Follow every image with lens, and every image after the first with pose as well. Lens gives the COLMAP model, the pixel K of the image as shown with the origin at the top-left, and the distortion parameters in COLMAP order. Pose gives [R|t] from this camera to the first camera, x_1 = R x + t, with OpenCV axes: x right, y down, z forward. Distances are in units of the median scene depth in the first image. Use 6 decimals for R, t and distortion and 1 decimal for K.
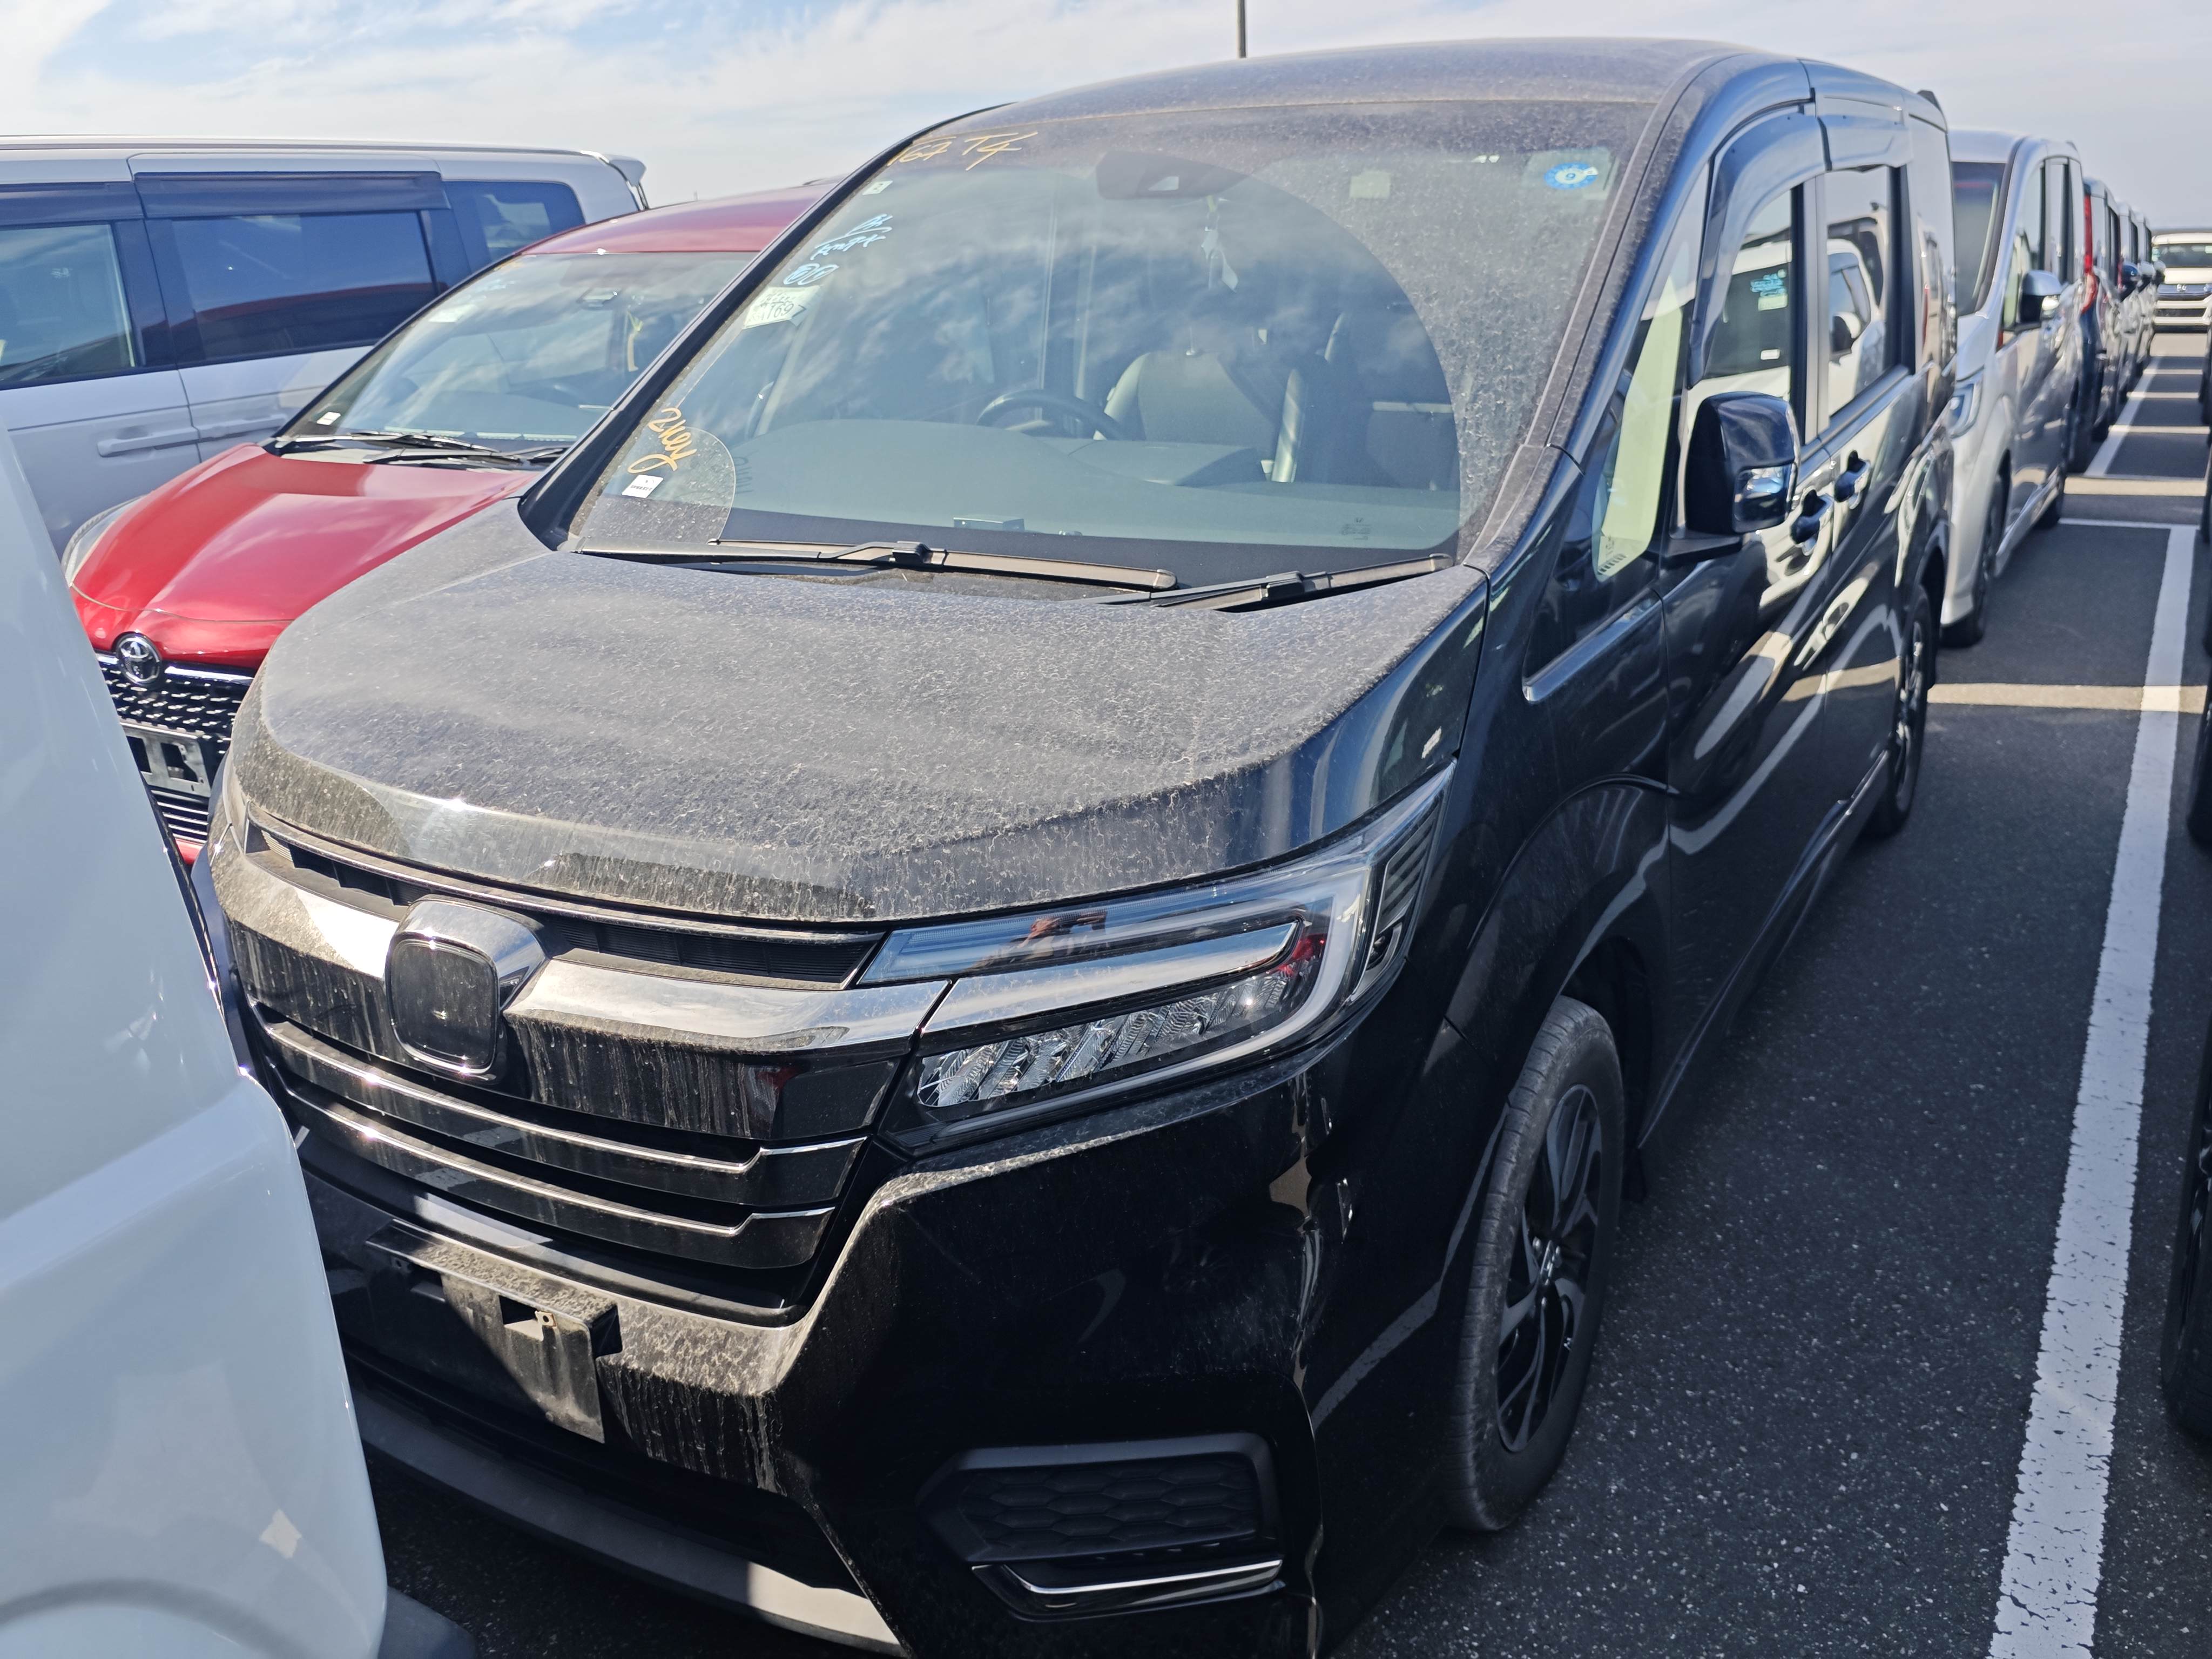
lens RADIAL K [[1803.6, 0, 1096.3], [0, 1803.6, 758.8], [0, 0, 1]] dist [0.064329, -0.140685]
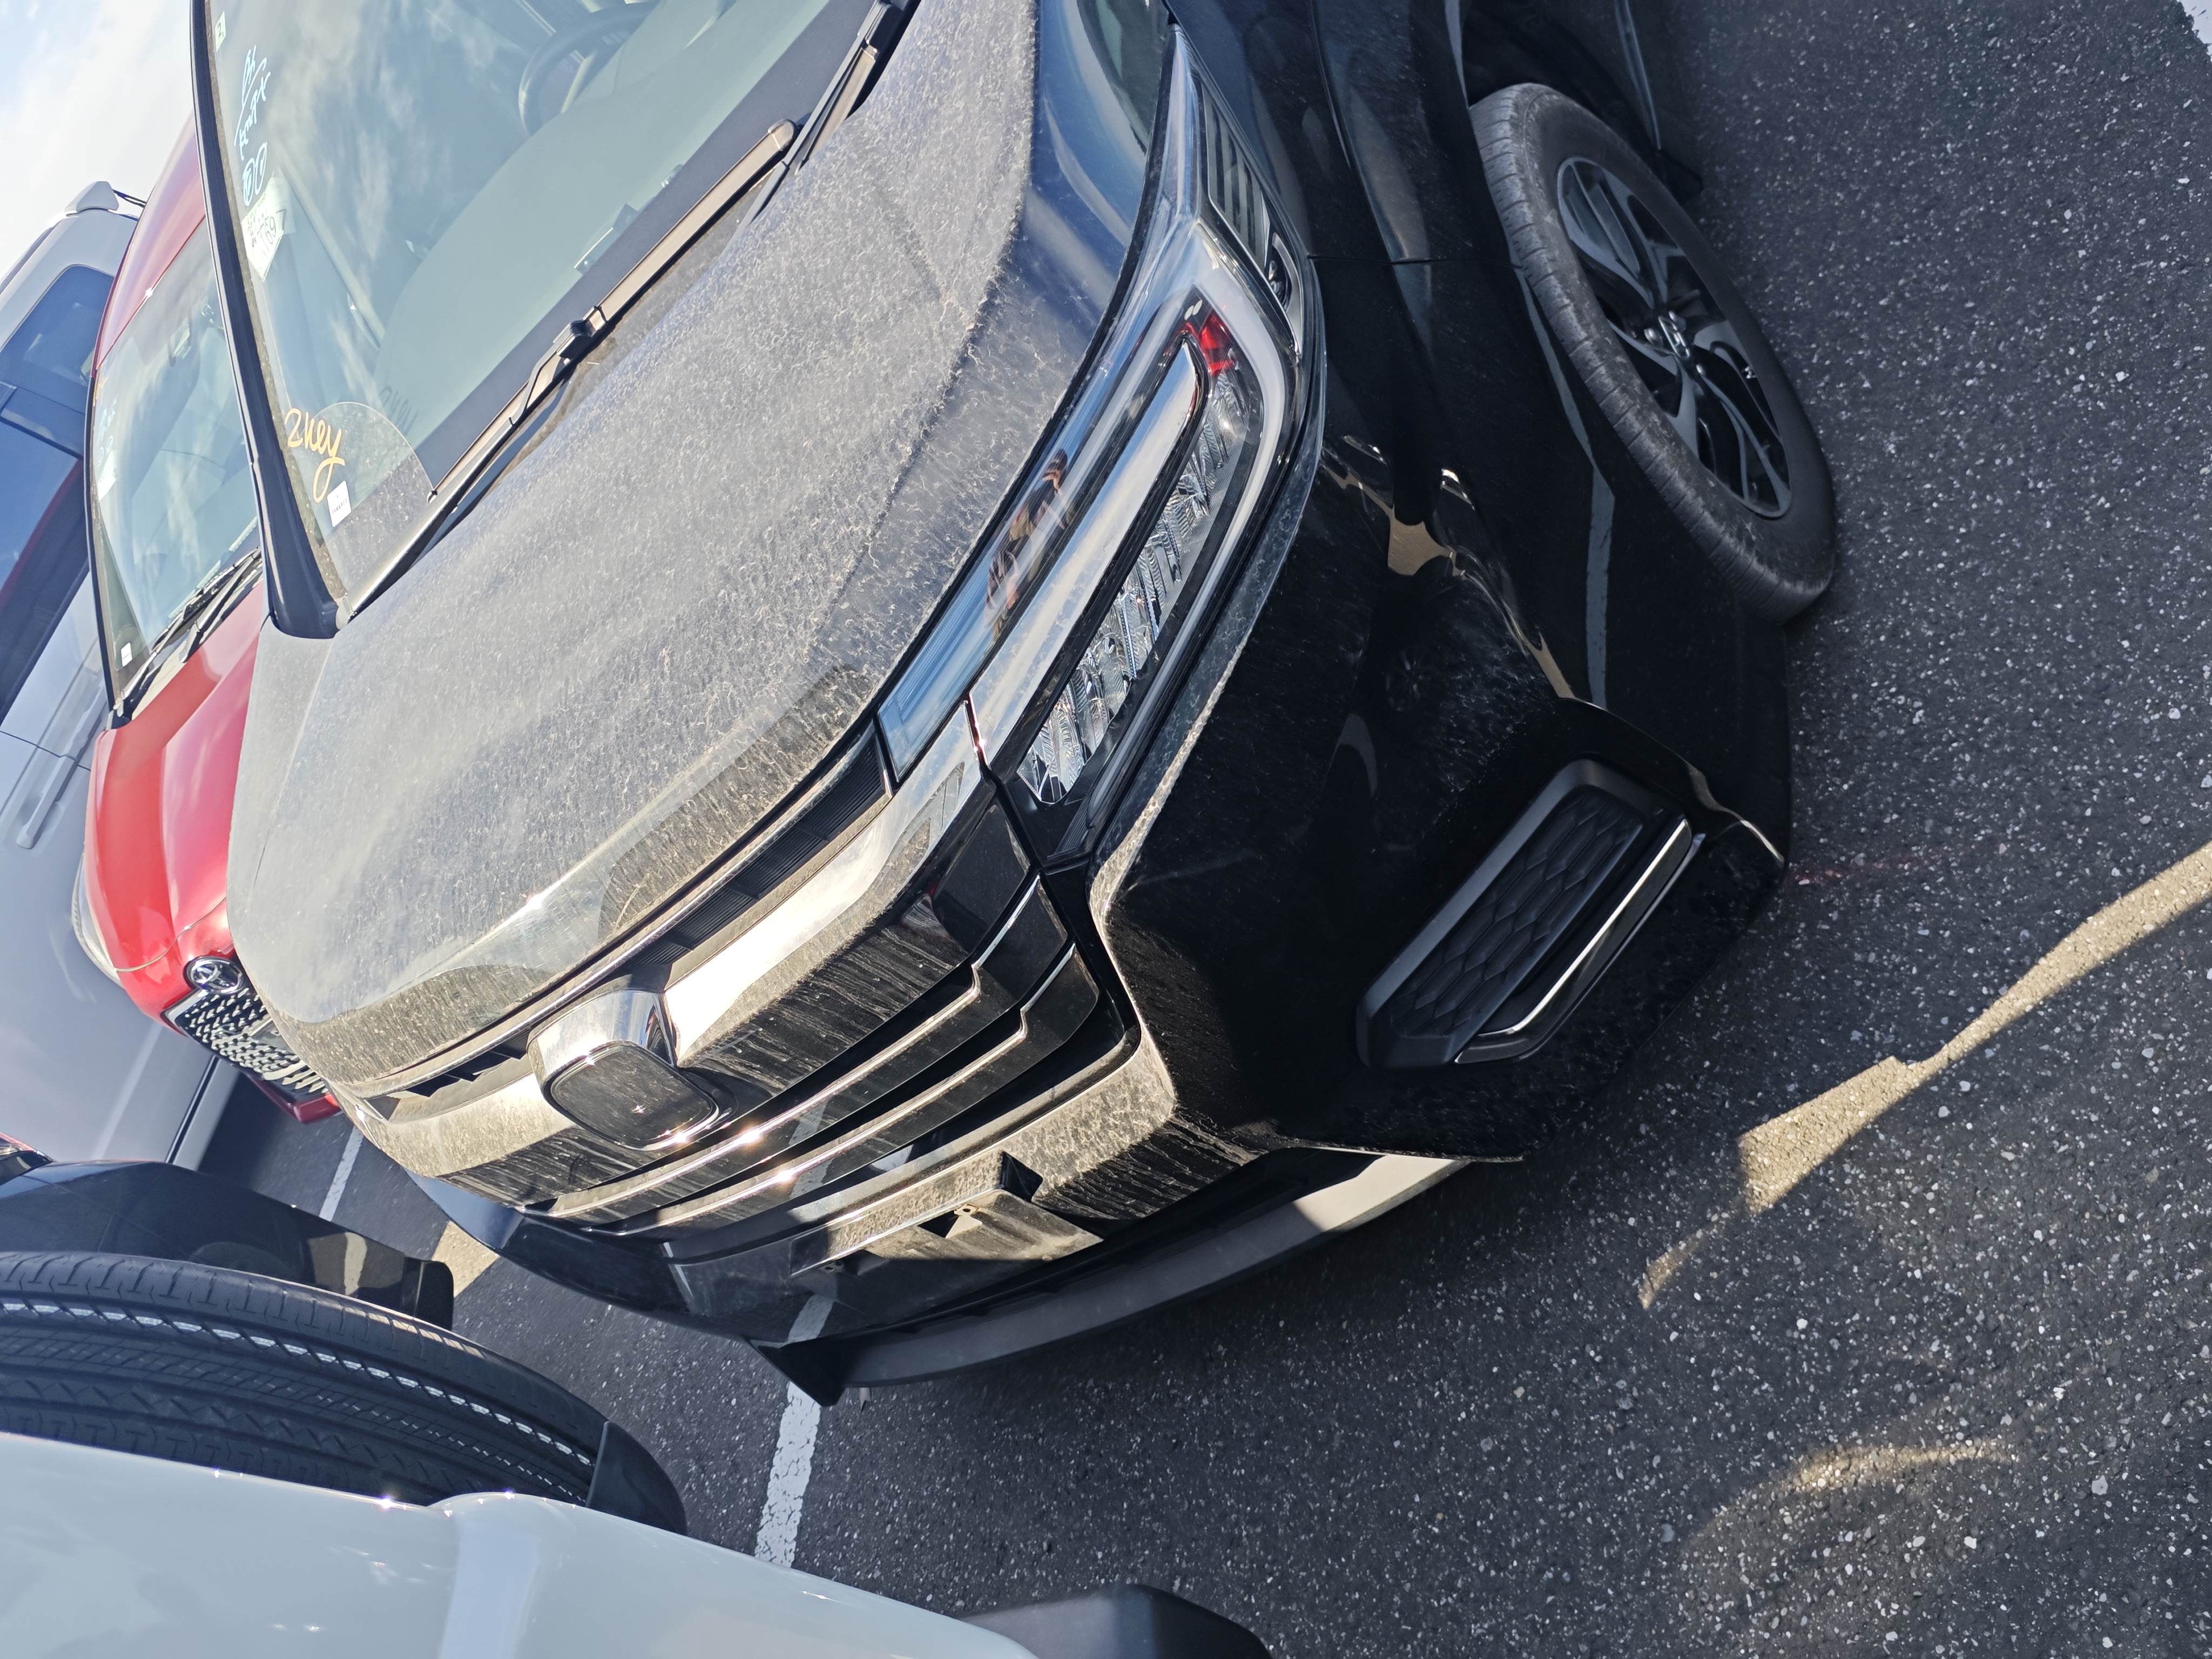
lens RADIAL K [[1836.4, 0, 1110.1], [0, 1836.4, 792.8], [0, 0, 1]] dist [0.066719, -0.143875]
pose [[0.663851, -0.728703, -0.168208, 0.073129], [0.743914, 0.620333, 0.248556, -0.014738], [-0.076778, -0.290137, 0.953900, 0.130009]]
